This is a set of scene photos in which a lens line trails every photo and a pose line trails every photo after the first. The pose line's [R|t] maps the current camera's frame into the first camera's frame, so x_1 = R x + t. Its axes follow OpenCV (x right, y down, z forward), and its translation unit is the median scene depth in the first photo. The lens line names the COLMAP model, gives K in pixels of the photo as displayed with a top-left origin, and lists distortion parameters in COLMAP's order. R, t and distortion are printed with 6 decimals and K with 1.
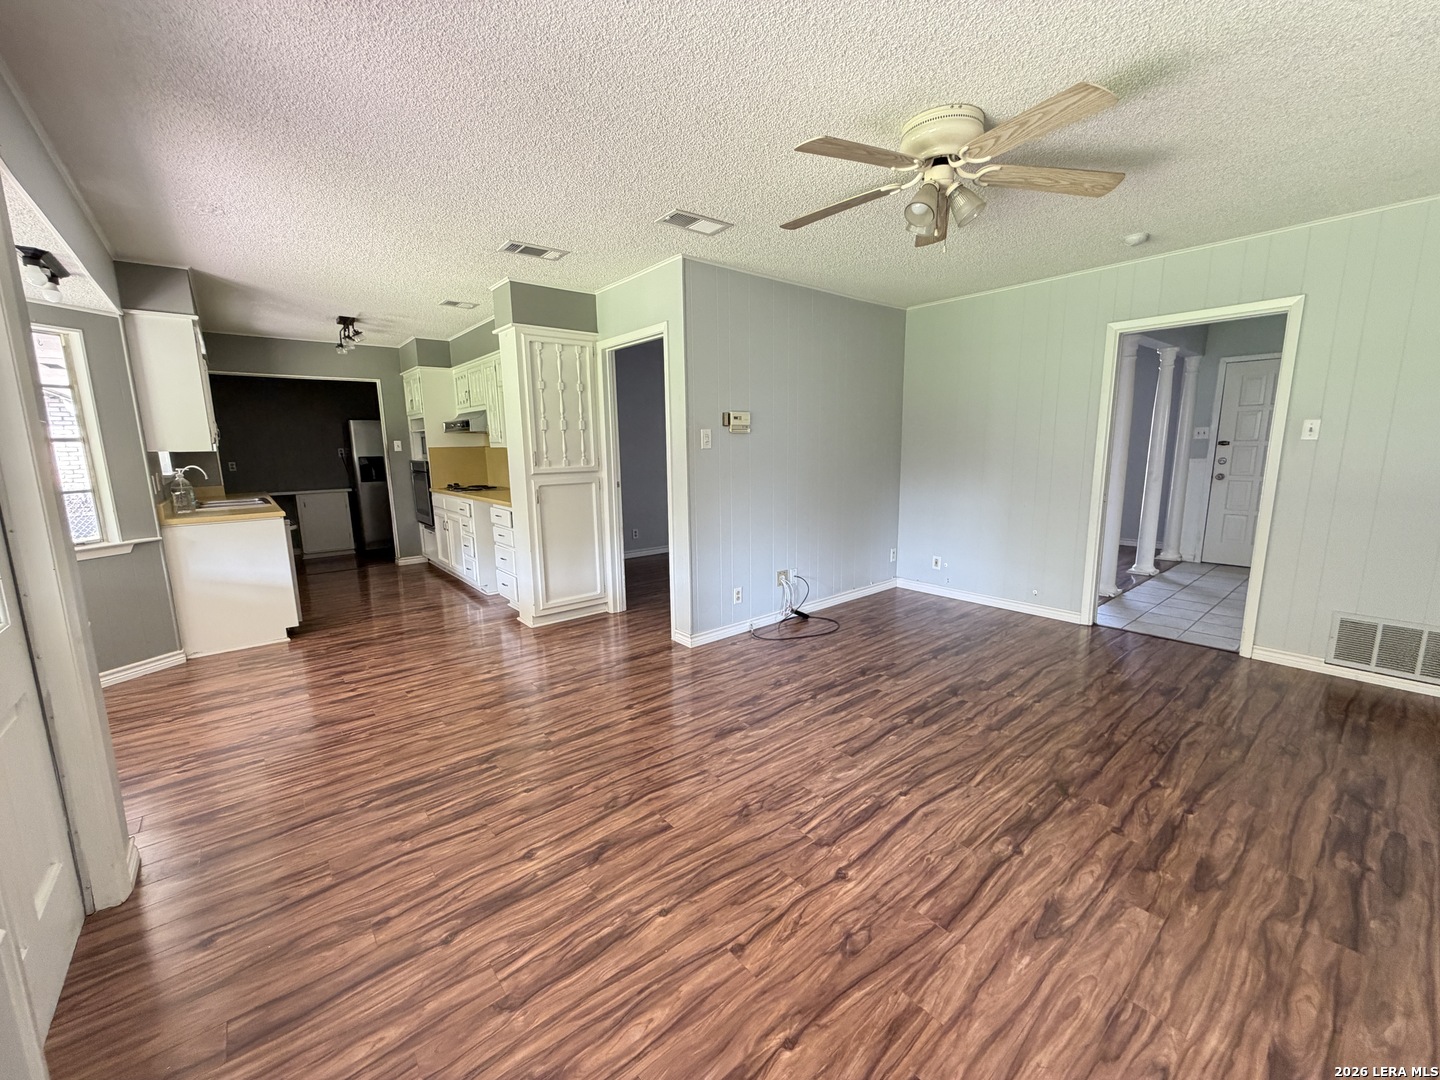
lens RADIAL K [[575.7, 0, 718.5], [0, 575.7, 538.8], [0, 0, 1]] dist [0.001152, -0.000132]
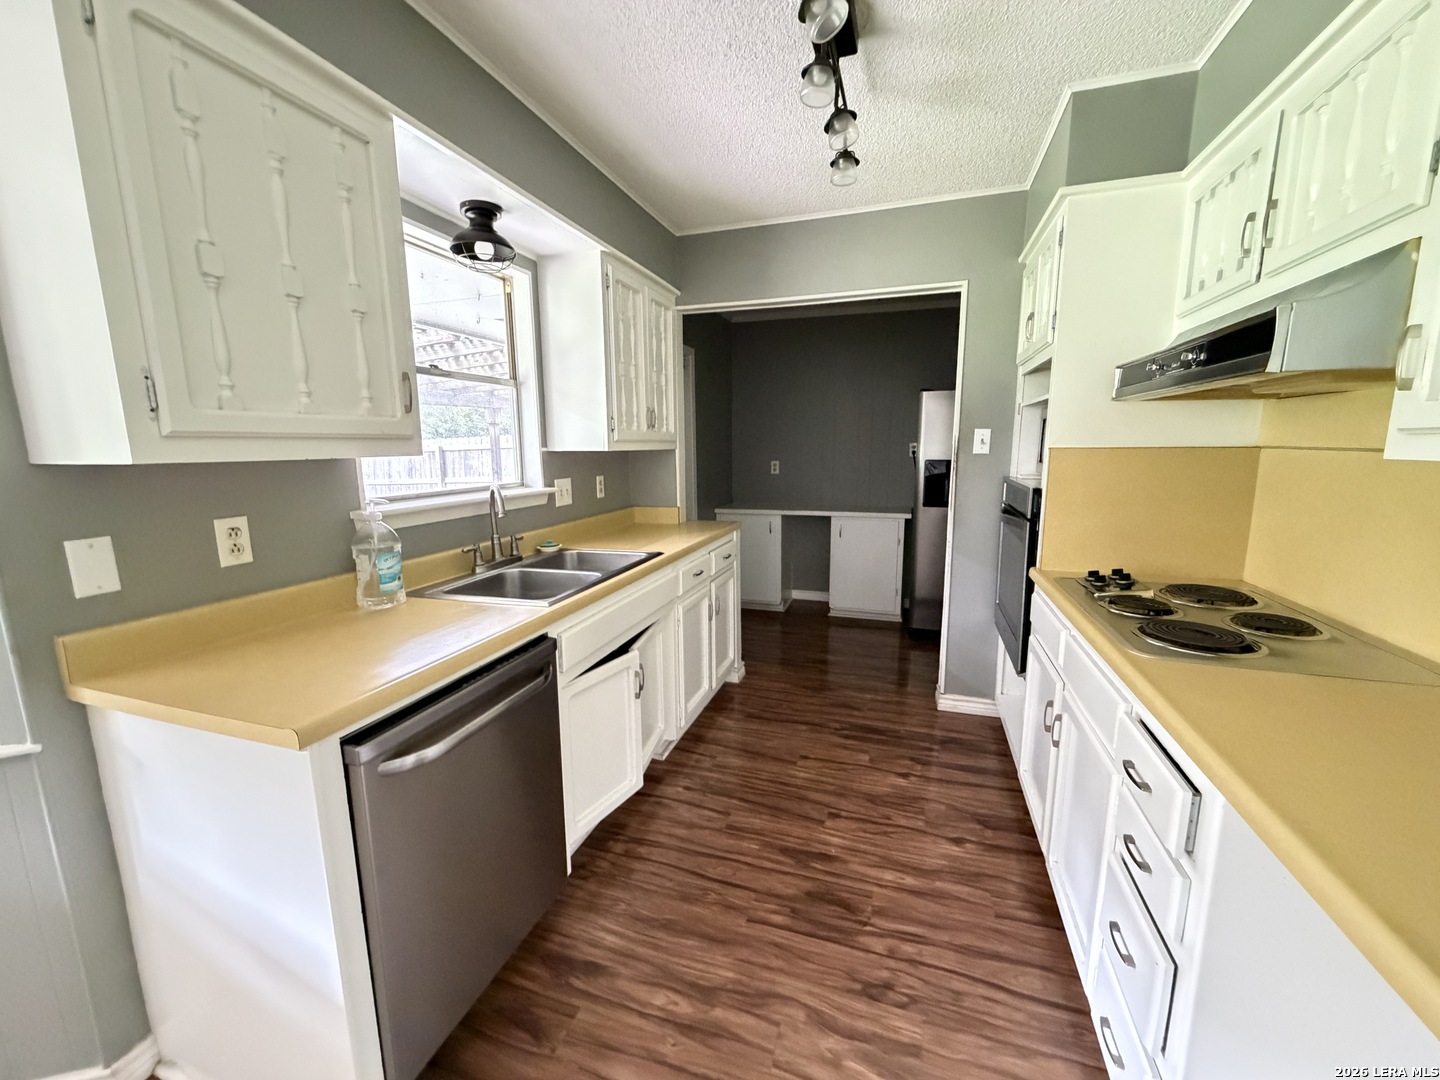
lens RADIAL K [[575.7, 0, 718.2], [0, 575.7, 539.9], [0, 0, 1]] dist [0.001152, -0.000132]
pose [[0.524386, 0.154871, -0.837278, -0.614150], [-0.141417, 0.985504, 0.093719, -0.213426], [0.839655, 0.069261, 0.538686, 1.283244]]
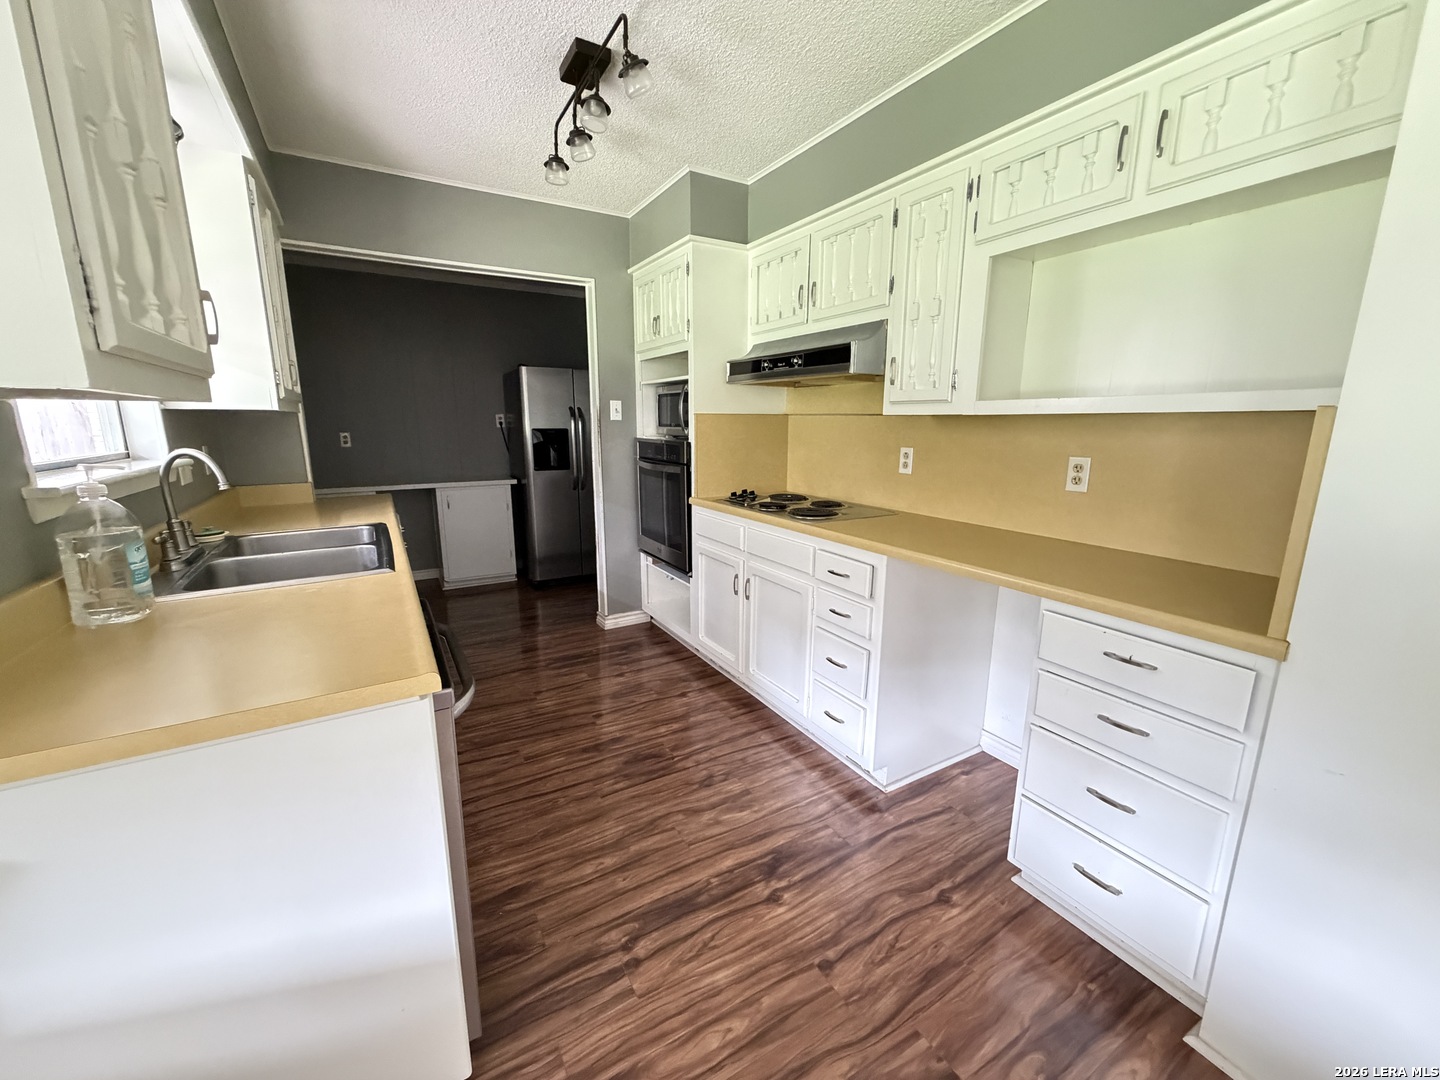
lens RADIAL K [[575.7, 0, 716.3], [0, 575.7, 539.1], [0, 0, 1]] dist [0.001152, -0.000132]
pose [[0.986015, 0.054428, -0.157519, -0.777339], [-0.048322, 0.997934, 0.042343, -0.144894], [0.159498, -0.034139, 0.986608, 1.008027]]
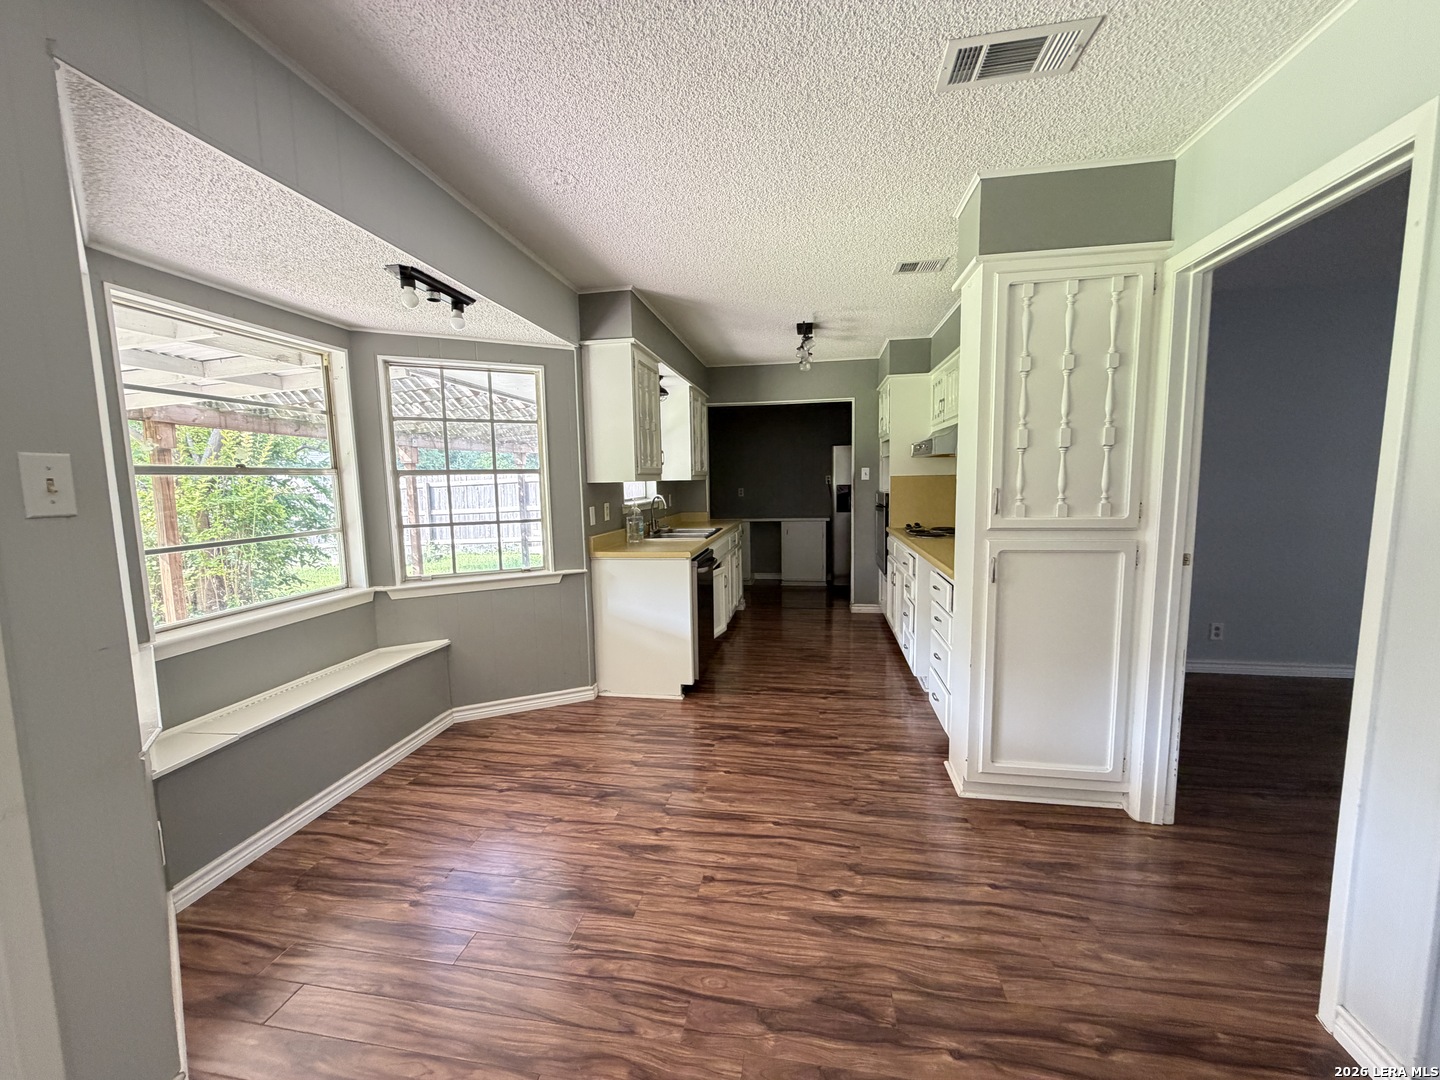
lens RADIAL K [[575.7, 0, 715.2], [0, 575.7, 539.6], [0, 0, 1]] dist [0.001152, -0.000132]
pose [[0.648864, 0.086366, -0.755987, -0.101624], [-0.116663, 0.993082, 0.013320, -0.104068], [0.751907, 0.079553, 0.654451, 0.587049]]
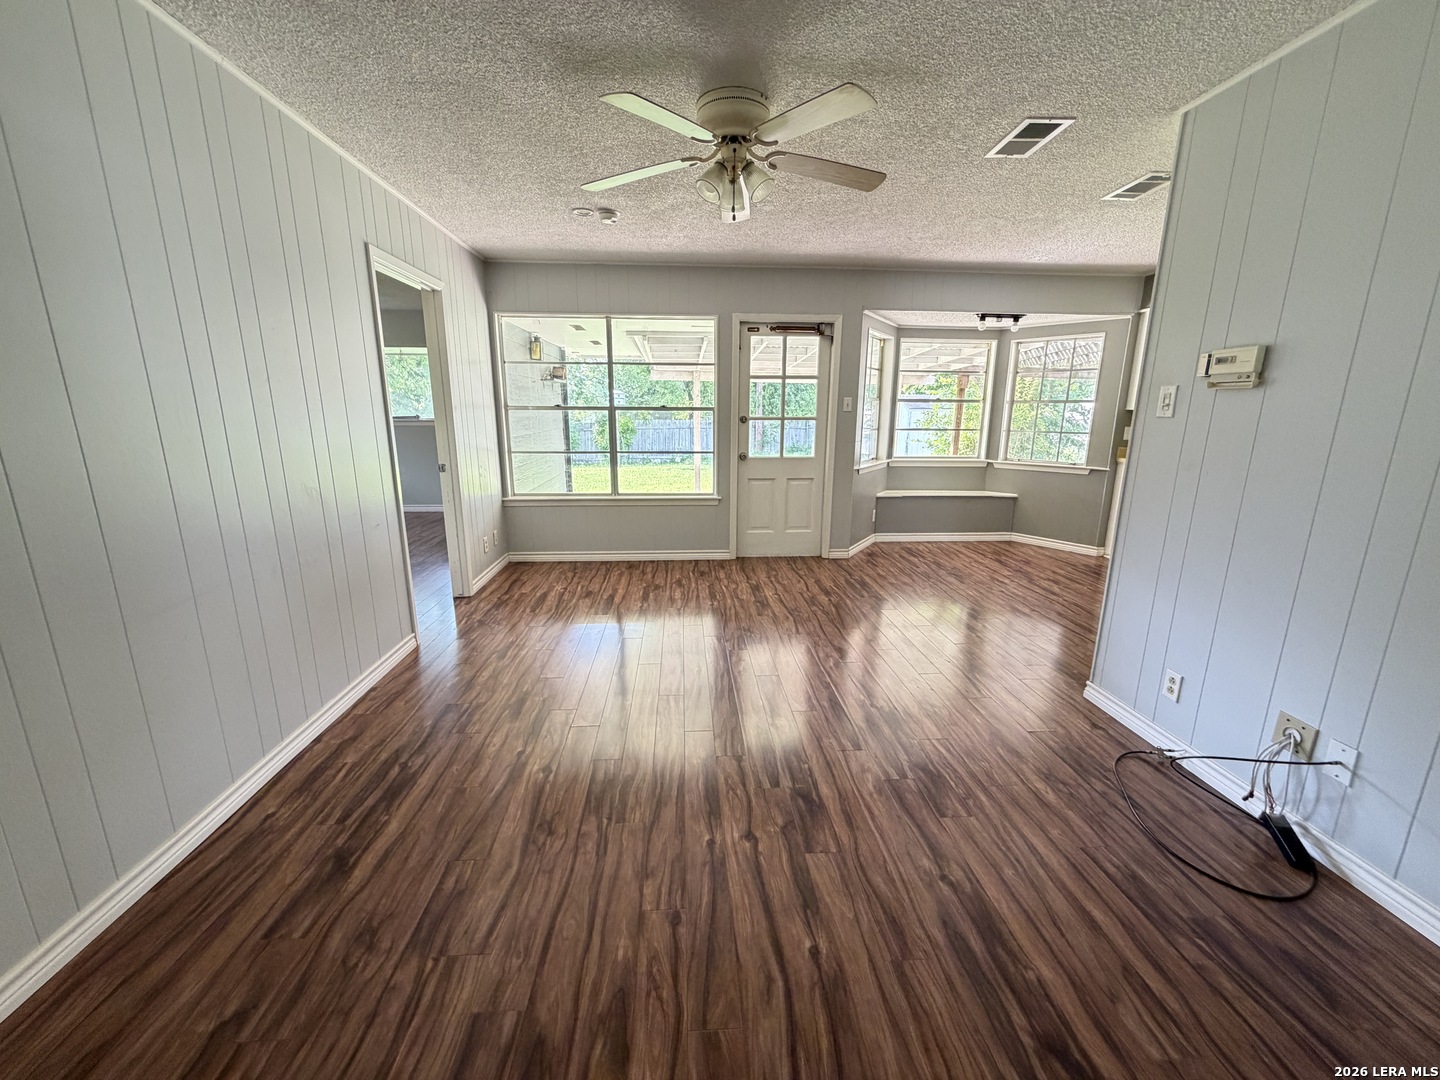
lens RADIAL K [[575.7, 0, 712.0], [0, 575.7, 540.6], [0, 0, 1]] dist [0.001152, -0.000132]
pose [[-0.595482, 0.191216, -0.780280, 0.917180], [-0.128050, 0.936252, 0.327162, -0.205220], [0.793098, 0.294734, -0.533036, 1.167084]]
